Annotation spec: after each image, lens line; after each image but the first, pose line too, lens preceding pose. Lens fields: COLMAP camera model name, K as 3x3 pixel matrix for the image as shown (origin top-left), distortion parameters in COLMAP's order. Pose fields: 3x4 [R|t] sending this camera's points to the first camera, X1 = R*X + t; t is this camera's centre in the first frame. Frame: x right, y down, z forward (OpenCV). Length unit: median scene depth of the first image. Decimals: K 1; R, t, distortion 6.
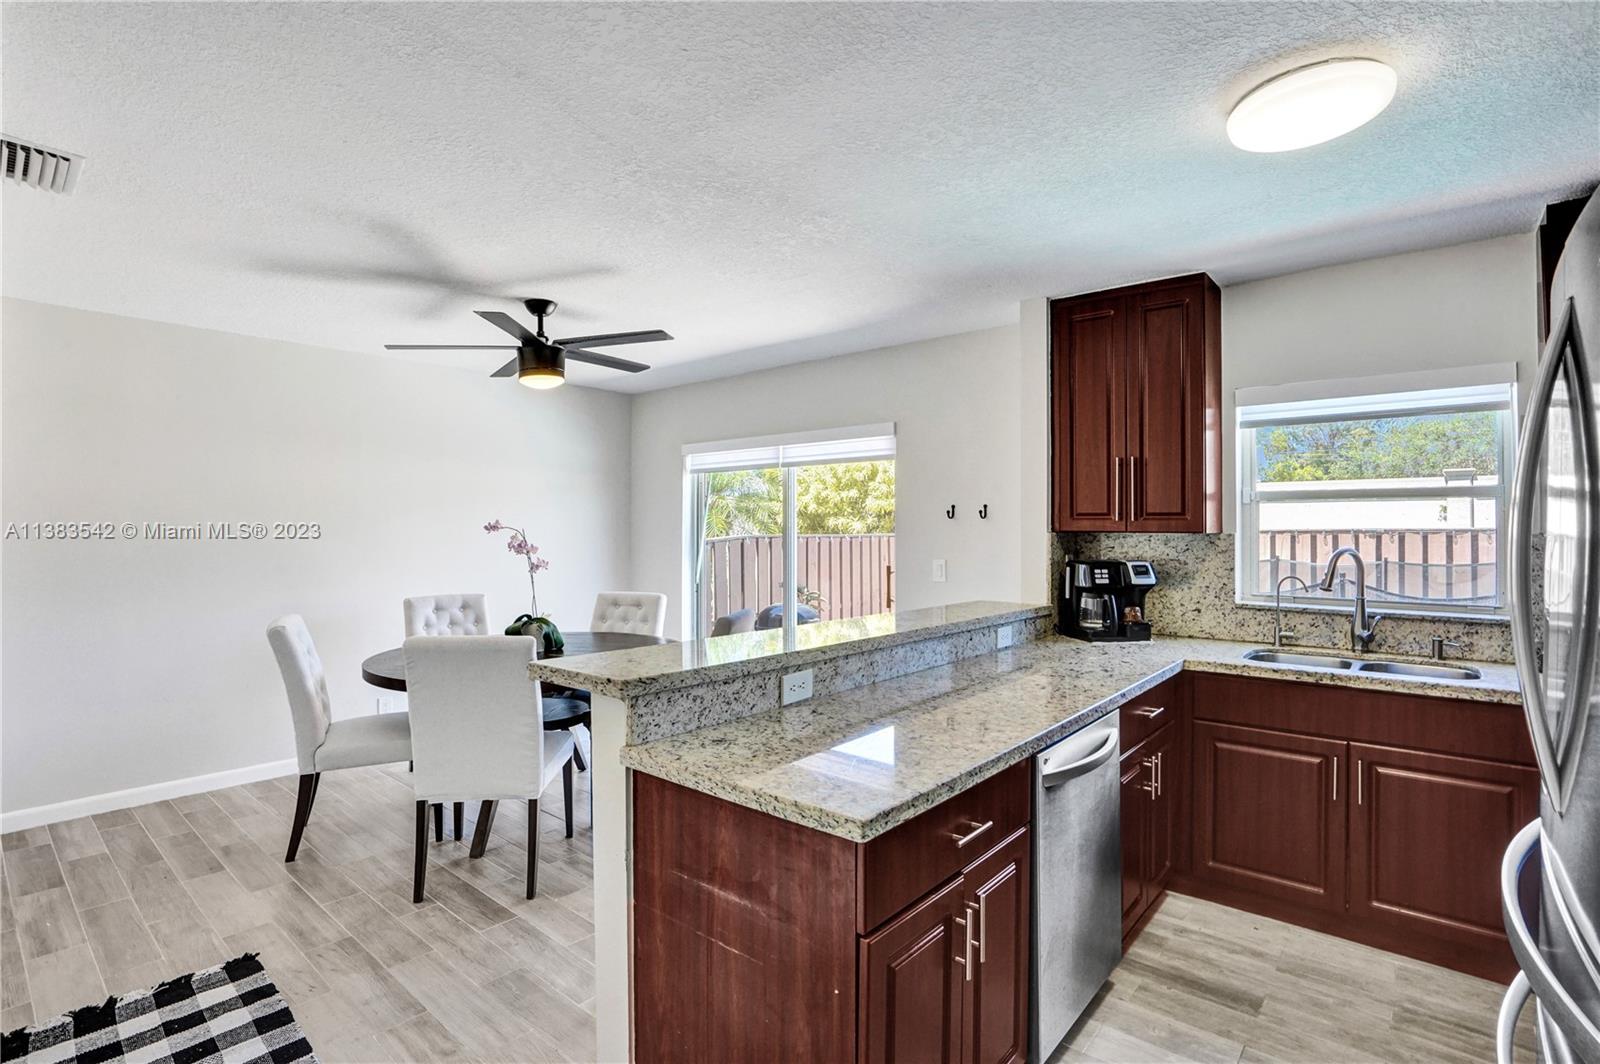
lens RADIAL K [[773.1, 0, 789.2], [0, 773.1, 529.8], [0, 0, 1]] dist [-0.031650, 0.003757]
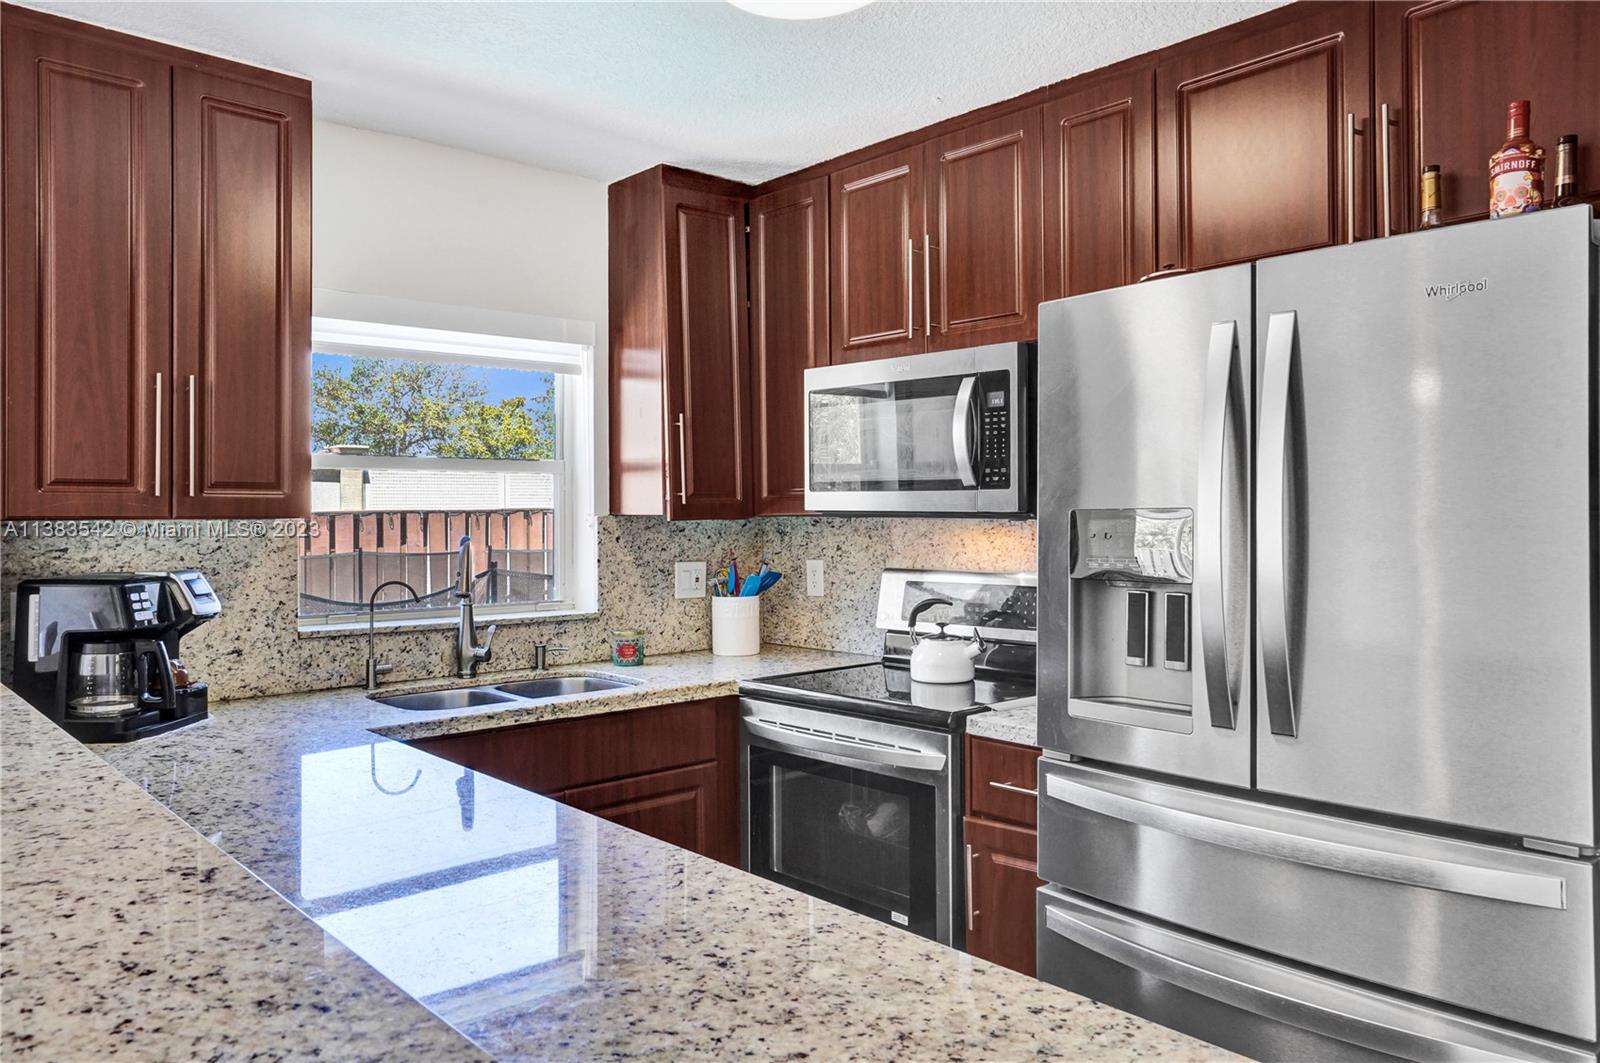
lens RADIAL K [[1126.1, 0, 805.1], [0, 1126.1, 515.4], [0, 0, 1]] dist [0.016177, 0.011659]
pose [[0.129135, -0.002138, 0.991625, -0.282969], [0.007259, 0.999973, 0.001211, 0.004248], [-0.991600, 0.007042, 0.129147, 0.503143]]
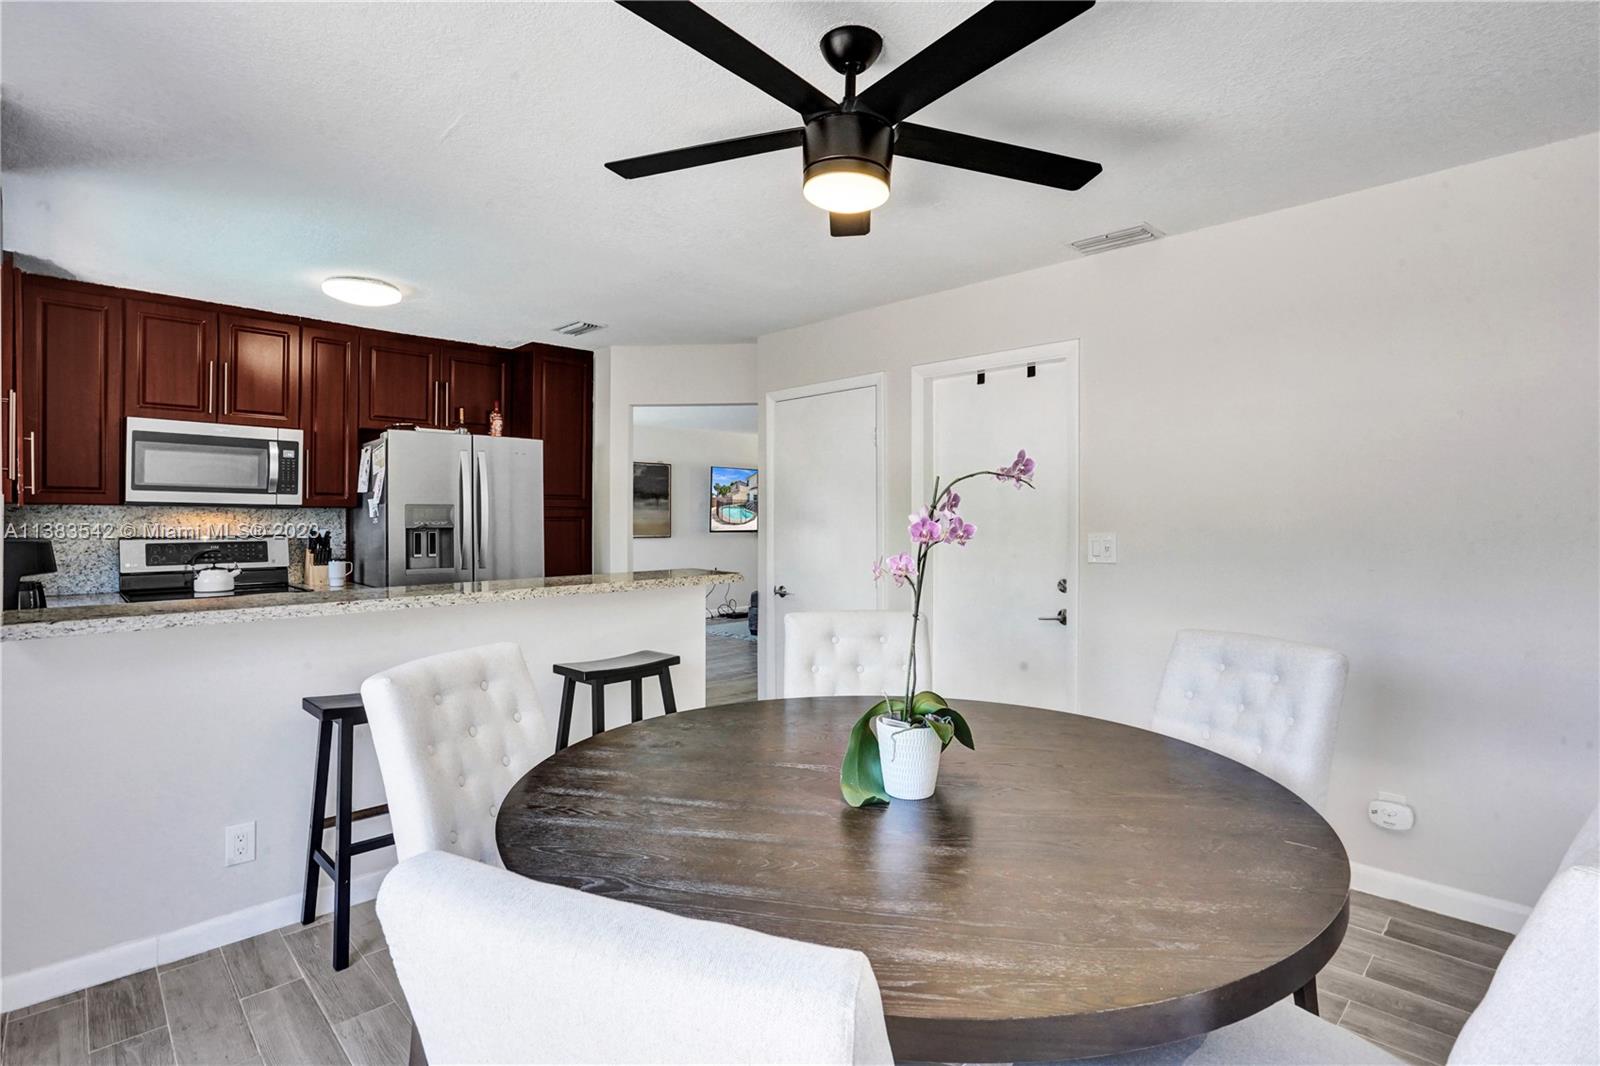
lens RADIAL K [[773.1, 0, 786.3], [0, 773.1, 524.8], [0, 0, 1]] dist [-0.031650, 0.003757]
pose [[-0.994164, -0.003868, 0.107810, -0.390472], [-0.002962, 0.999959, 0.008561, 0.024871], [-0.107839, 0.008192, -0.994135, 1.712731]]
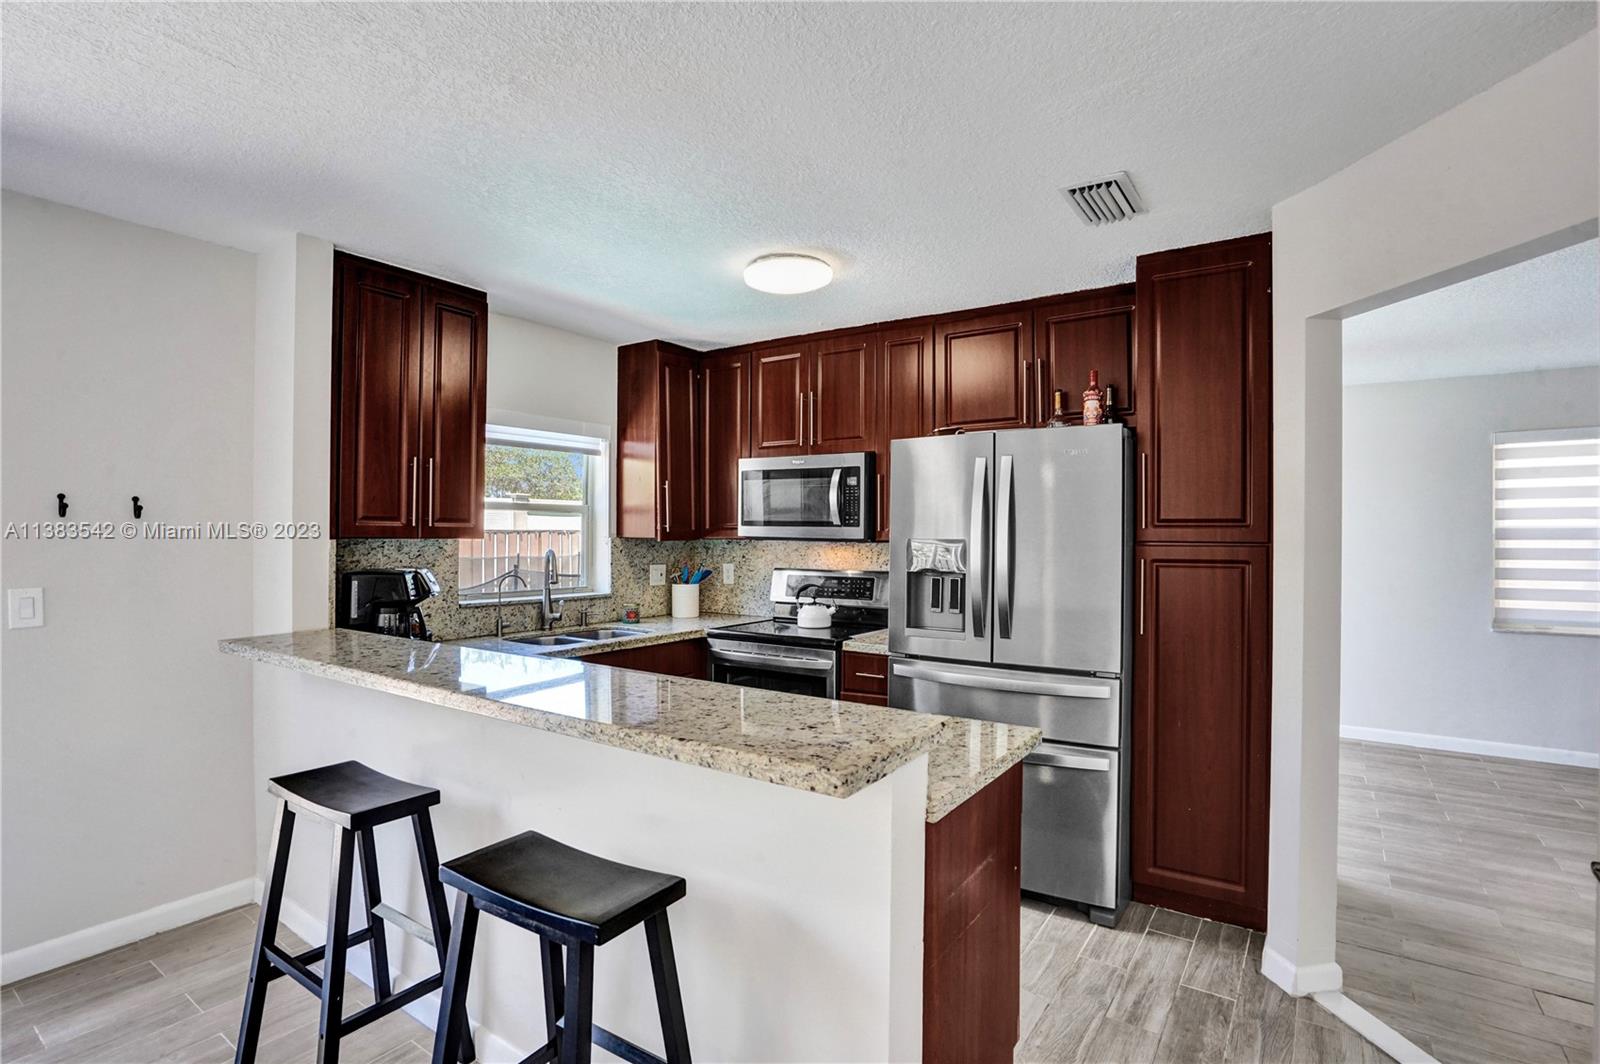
lens RADIAL K [[773.1, 0, 799.1], [0, 773.1, 542.0], [0, 0, 1]] dist [-0.031650, 0.003757]
pose [[-0.109491, -0.011253, 0.993924, -0.563940], [-0.003796, 0.999933, 0.010903, -0.004092], [-0.993981, -0.002580, -0.109526, 0.682277]]
